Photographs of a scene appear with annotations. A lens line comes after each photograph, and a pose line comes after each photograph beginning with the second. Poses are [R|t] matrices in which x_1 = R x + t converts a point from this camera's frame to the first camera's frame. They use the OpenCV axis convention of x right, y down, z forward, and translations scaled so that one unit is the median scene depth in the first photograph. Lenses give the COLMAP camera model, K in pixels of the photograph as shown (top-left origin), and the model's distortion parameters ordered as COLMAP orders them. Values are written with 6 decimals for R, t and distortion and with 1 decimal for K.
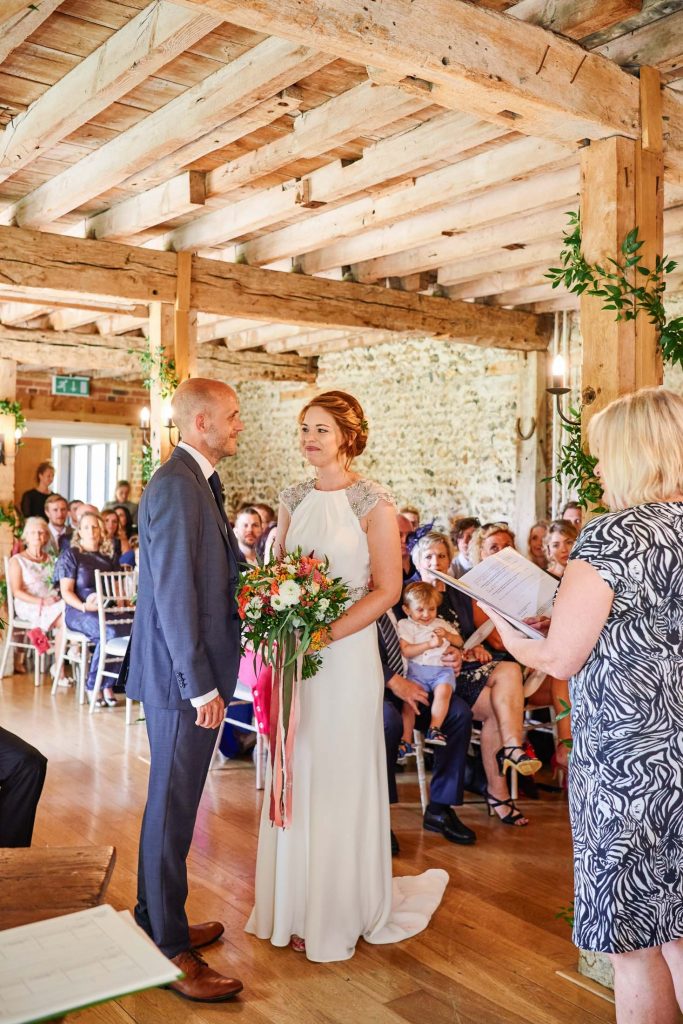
lens RADIAL K [[968.0, 0, 341.4], [0, 968.0, 510.4], [0, 0, 1]] dist [-0.011268, 0.000000]
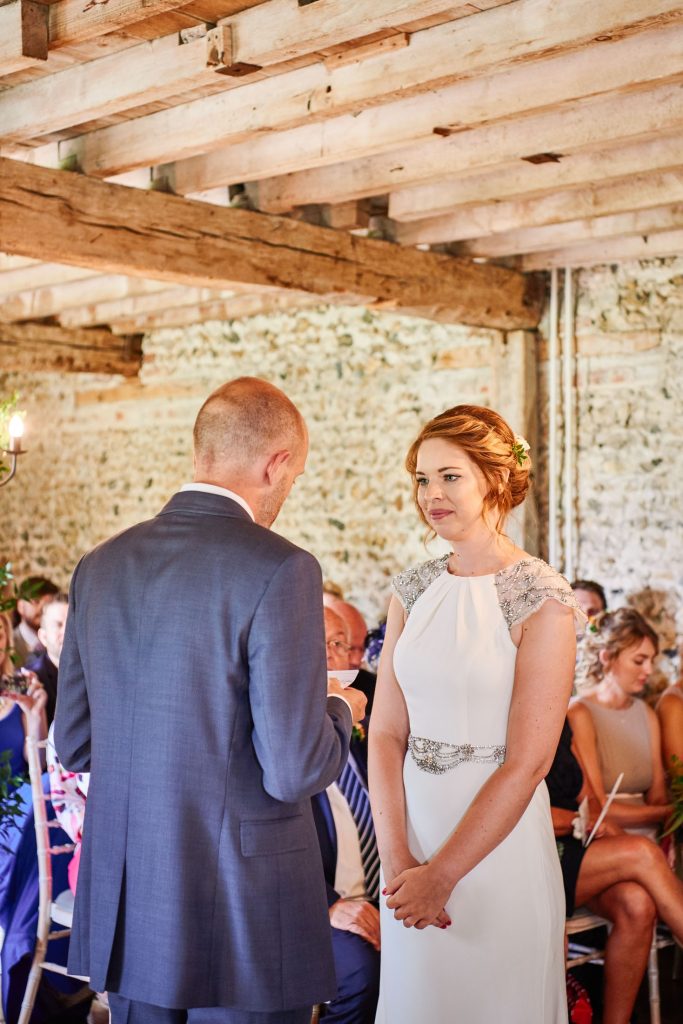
lens RADIAL K [[1480.6, 0, 342.6], [0, 1480.6, 502.2], [0, 0, 1]] dist [-0.015491, 0.000000]
pose [[0.987321, 0.000583, 0.158735, -0.066199], [0.007098, 0.998831, -0.047817, -0.009721], [-0.158578, 0.048337, 0.986163, 0.081903]]
